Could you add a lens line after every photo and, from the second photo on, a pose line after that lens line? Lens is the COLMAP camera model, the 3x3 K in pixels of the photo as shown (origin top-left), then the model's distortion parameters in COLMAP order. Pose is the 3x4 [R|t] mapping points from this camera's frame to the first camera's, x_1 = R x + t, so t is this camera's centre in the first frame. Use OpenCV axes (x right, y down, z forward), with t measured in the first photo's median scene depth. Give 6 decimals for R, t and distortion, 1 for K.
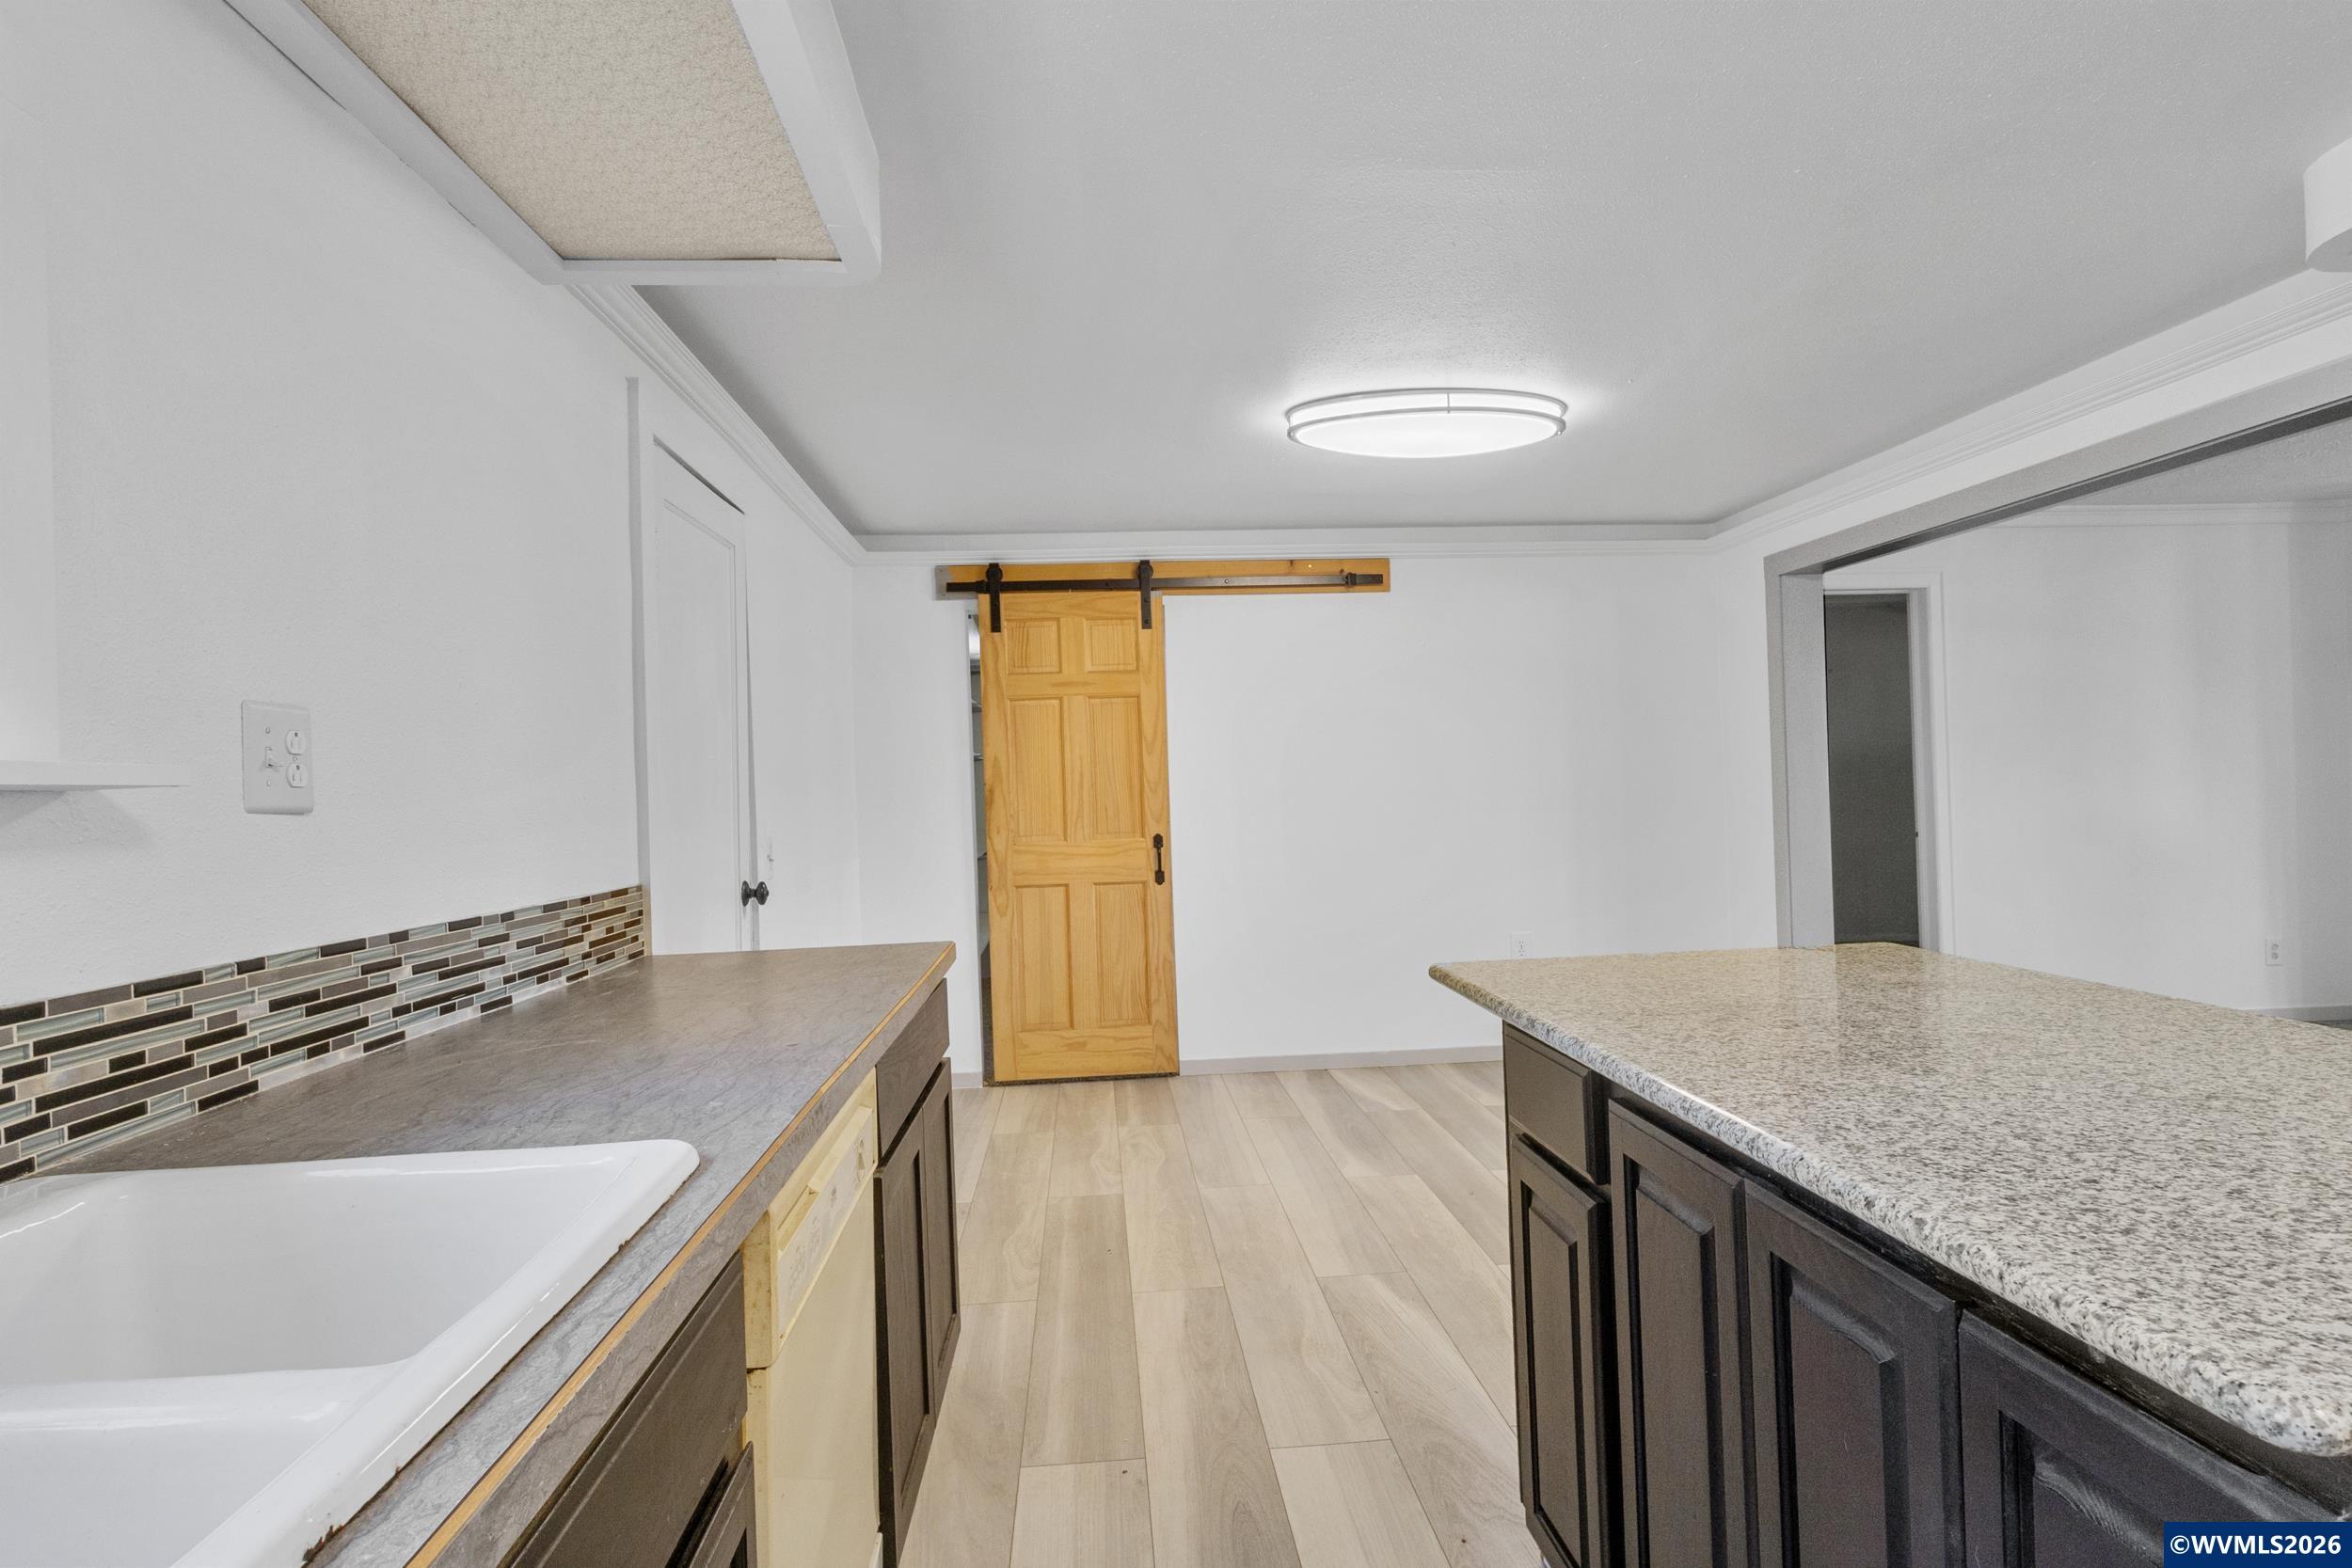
lens RADIAL K [[1294.0, 0, 1176.8], [0, 1294.0, 780.4], [0, 0, 1]] dist [-0.000024, -0.000109]
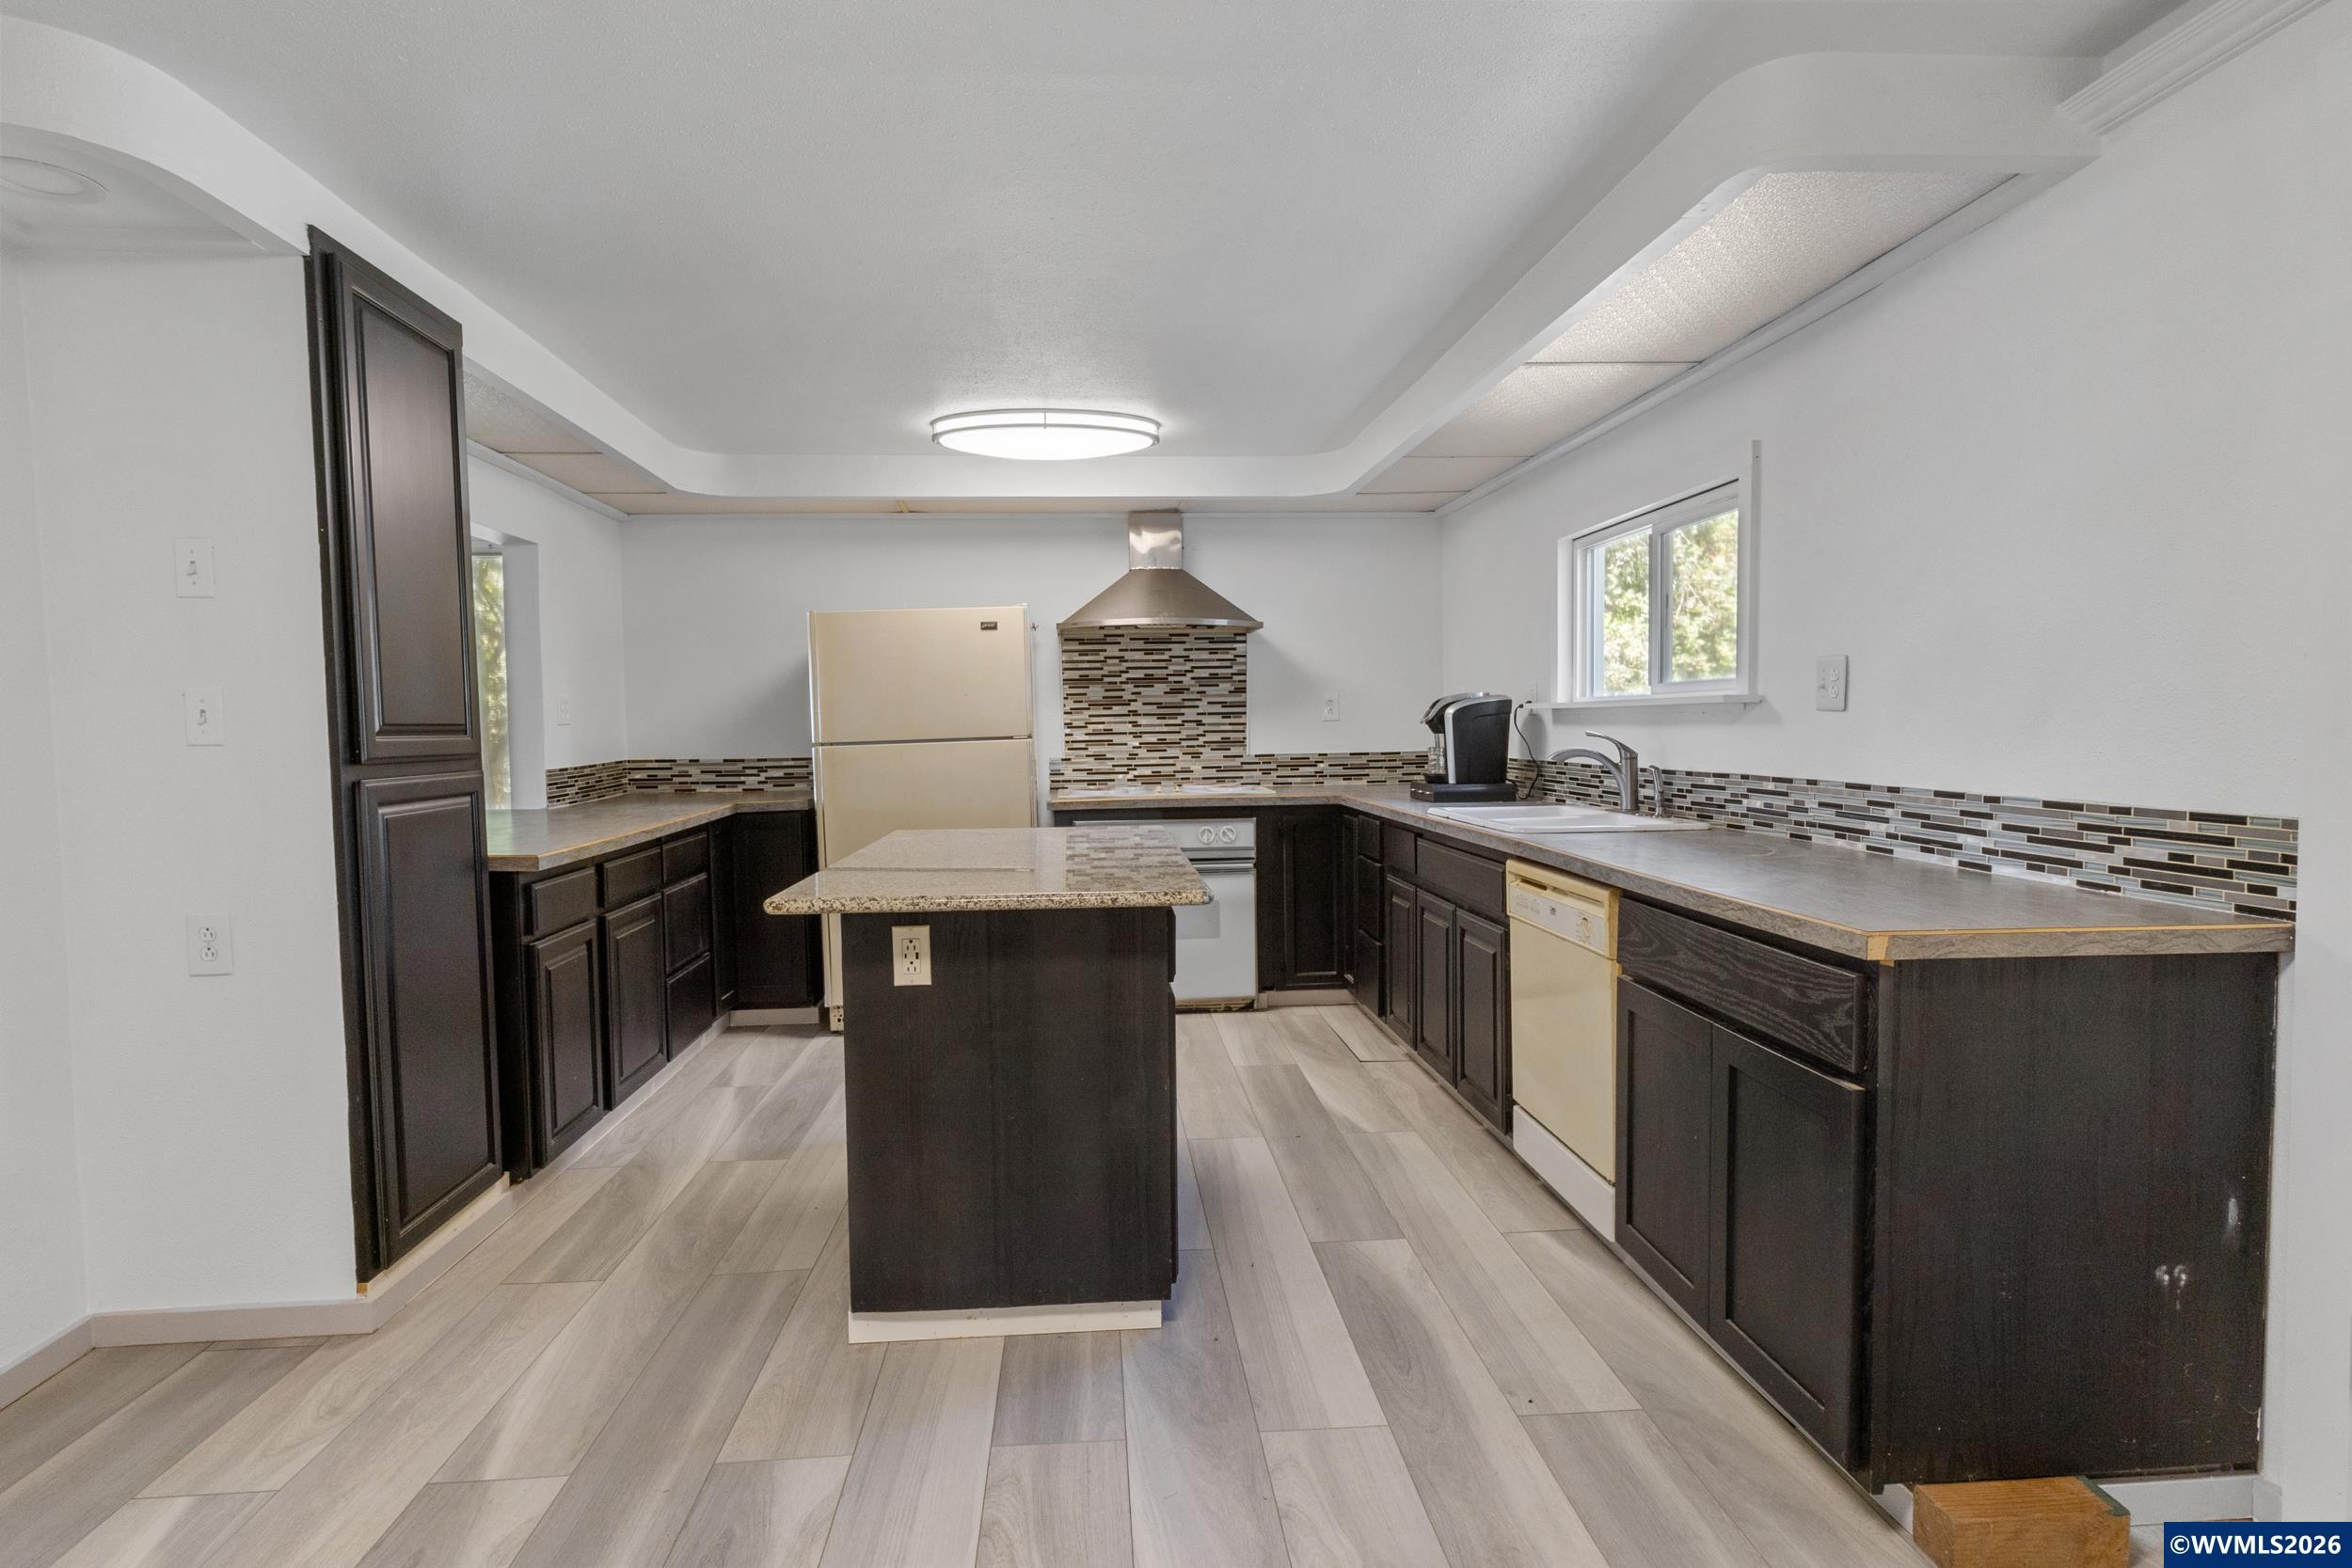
lens RADIAL K [[1294.0, 0, 1175.3], [0, 1294.0, 788.7], [0, 0, 1]] dist [-0.000024, -0.000109]
pose [[-0.998879, 0.047303, 0.001921, 0.232698], [0.047342, 0.997971, 0.042583, 0.009061], [0.000097, 0.042626, -0.999091, 2.198934]]
